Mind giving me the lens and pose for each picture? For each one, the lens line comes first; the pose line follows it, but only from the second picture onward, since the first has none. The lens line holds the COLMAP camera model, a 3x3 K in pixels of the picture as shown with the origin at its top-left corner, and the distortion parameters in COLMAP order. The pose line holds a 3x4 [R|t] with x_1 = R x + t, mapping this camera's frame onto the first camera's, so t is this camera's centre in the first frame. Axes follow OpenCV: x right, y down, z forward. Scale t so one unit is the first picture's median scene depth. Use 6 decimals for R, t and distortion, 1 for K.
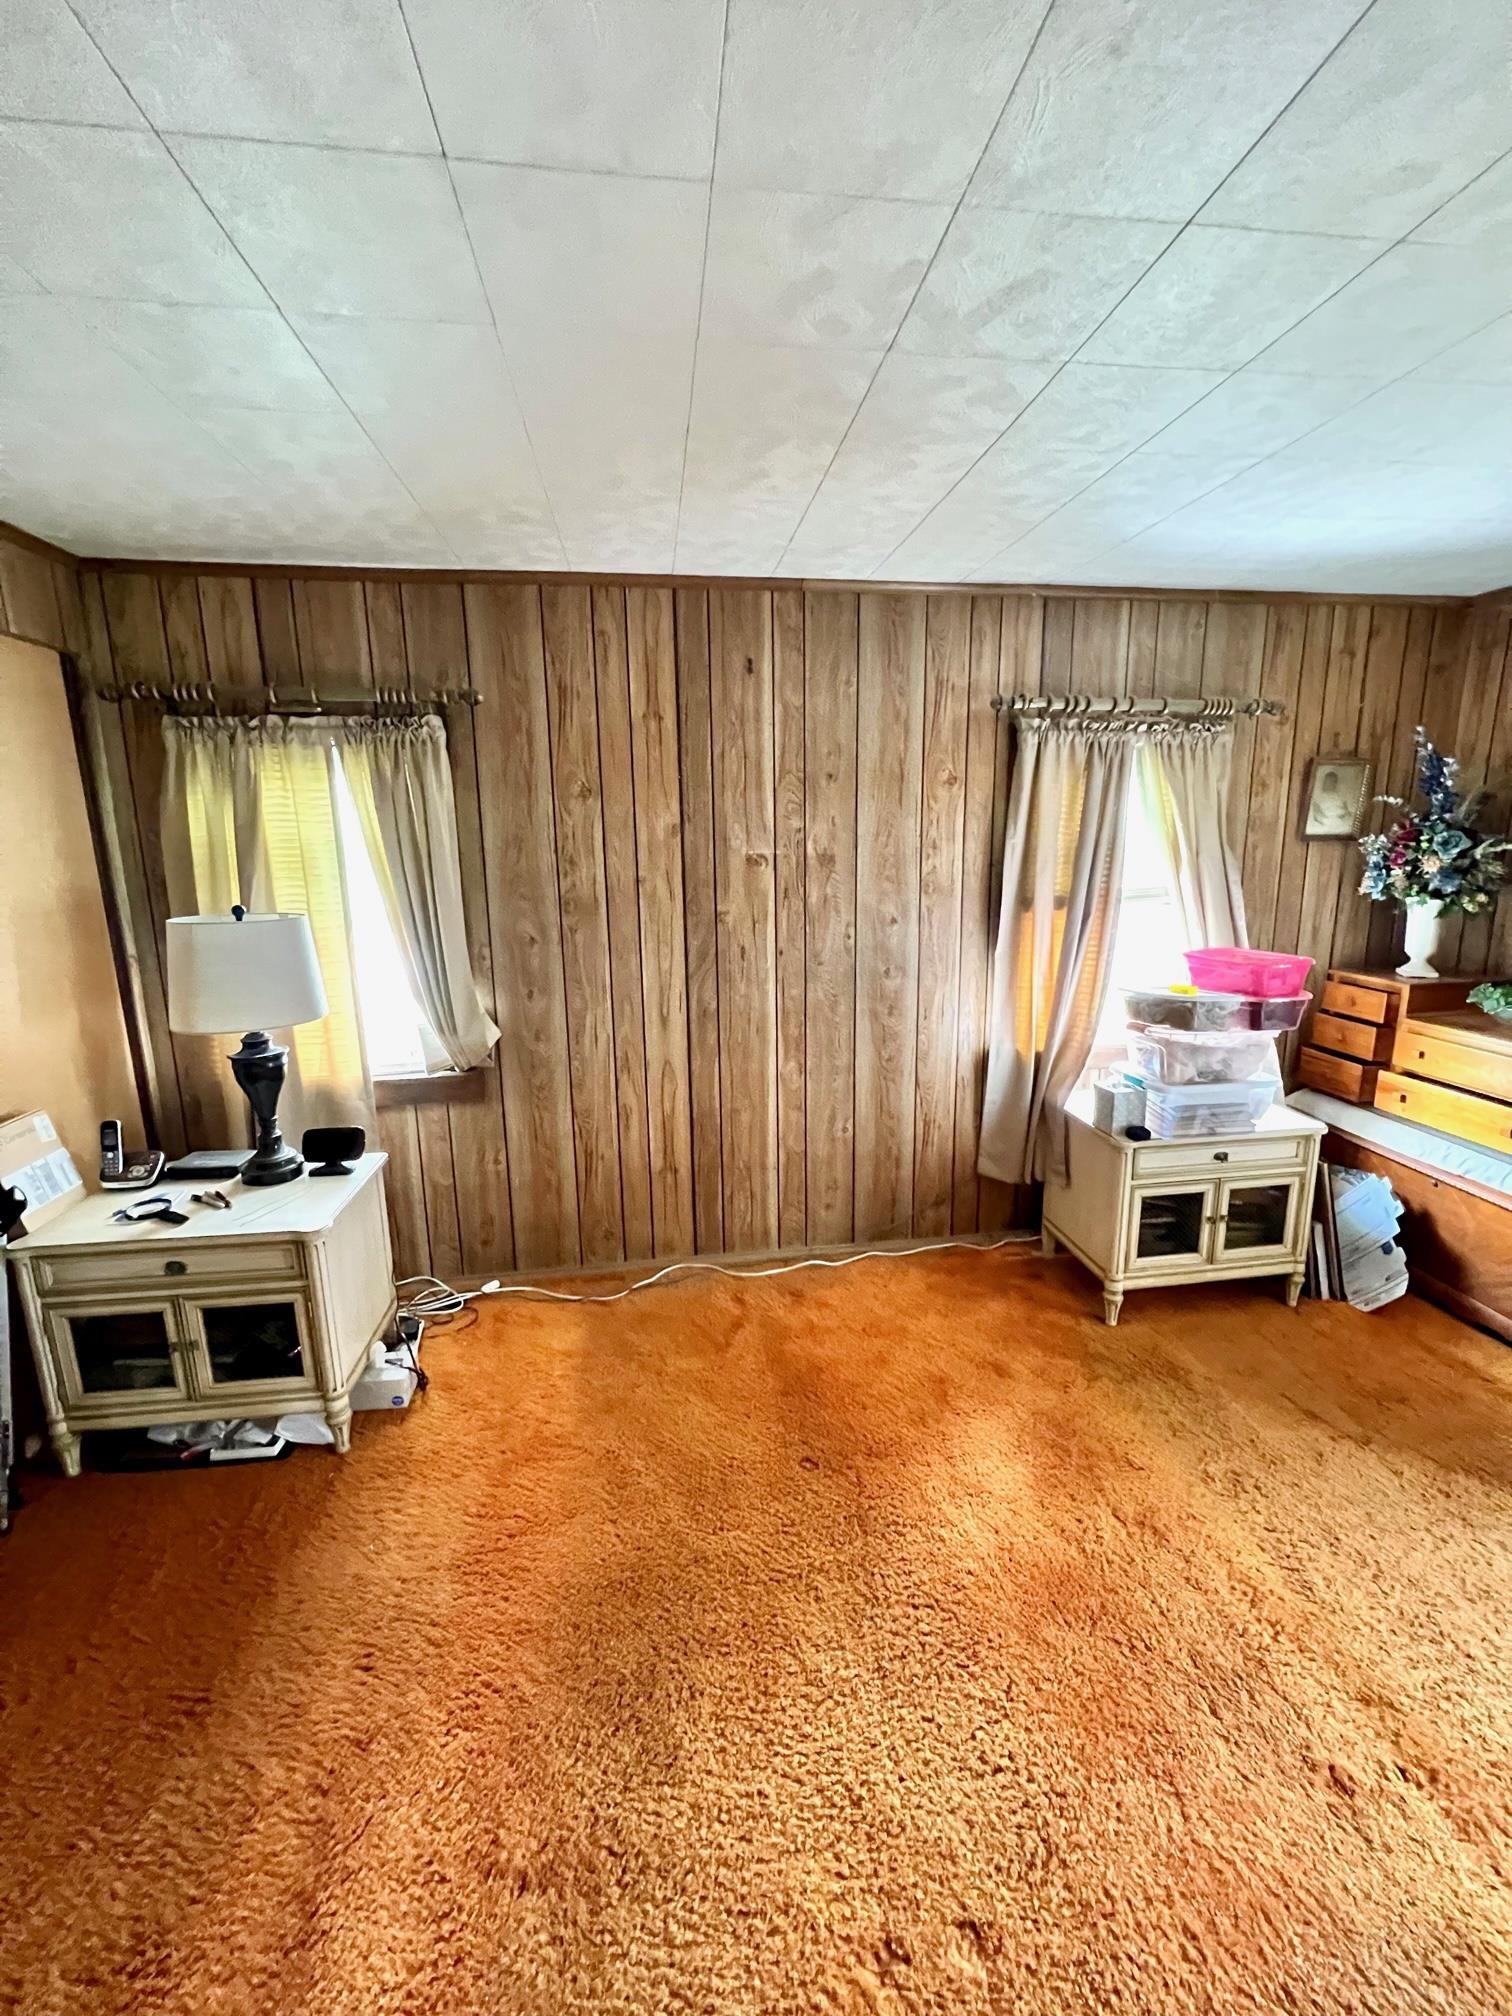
lens RADIAL K [[810.7, 0, 757.6], [0, 810.7, 1005.1], [0, 0, 1]] dist [0.001842, 0.000555]
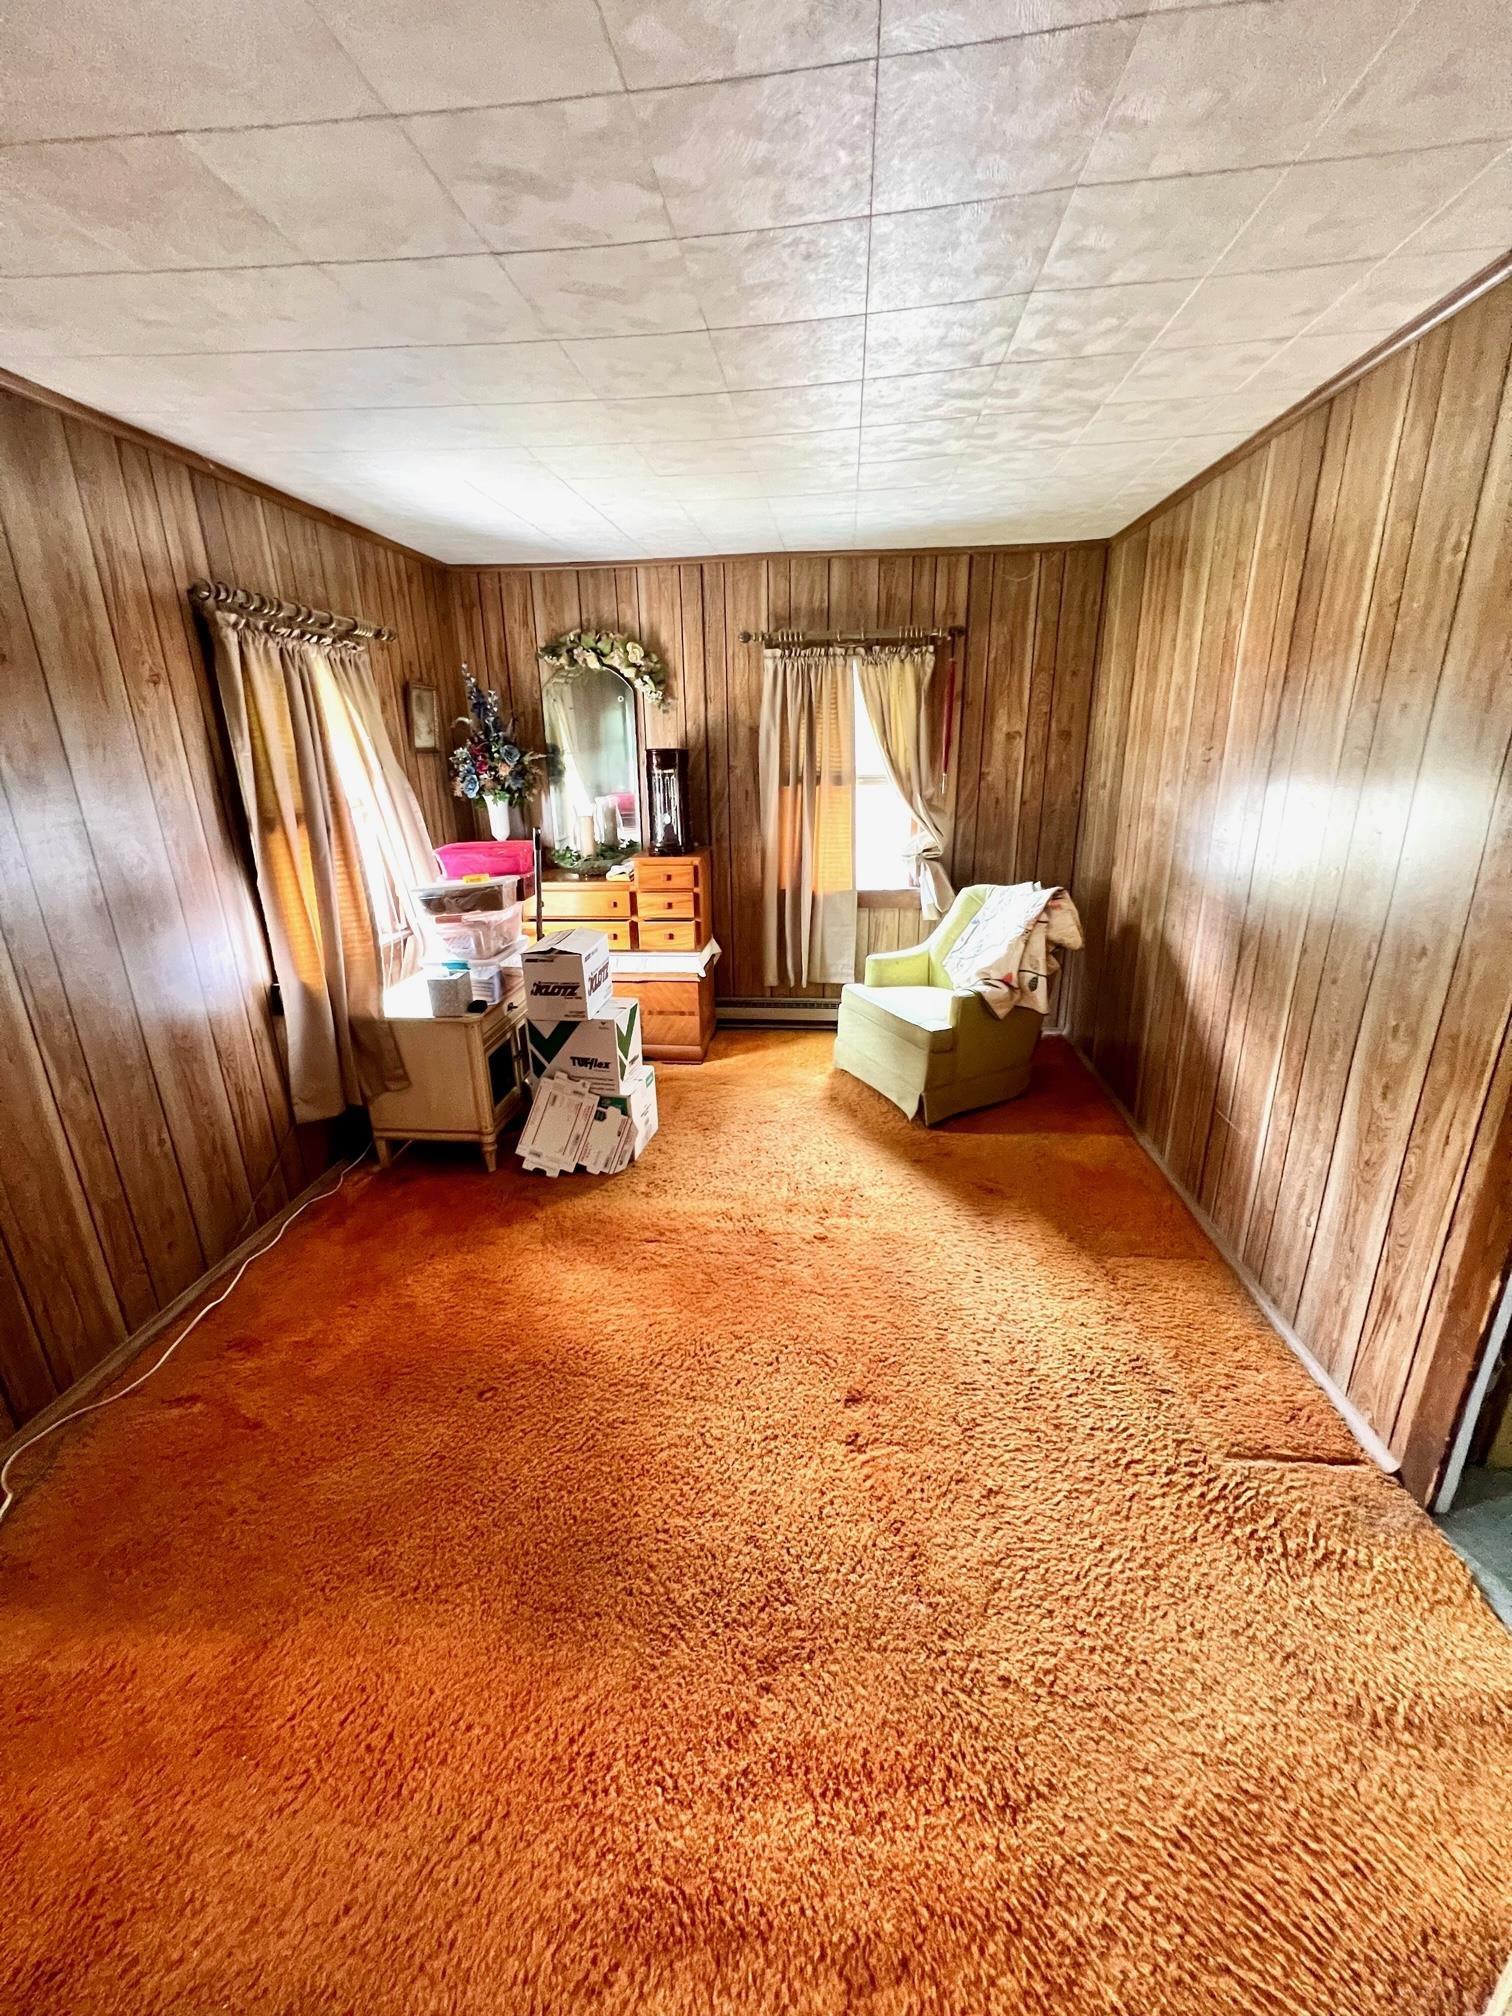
lens RADIAL K [[810.7, 0, 754.8], [0, 810.7, 1007.1], [0, 0, 1]] dist [0.001842, 0.000555]
pose [[0.231154, -0.294851, 0.927163, -0.472237], [0.202026, 0.946747, 0.250712, -0.049710], [-0.951711, 0.129358, 0.278412, 0.255143]]
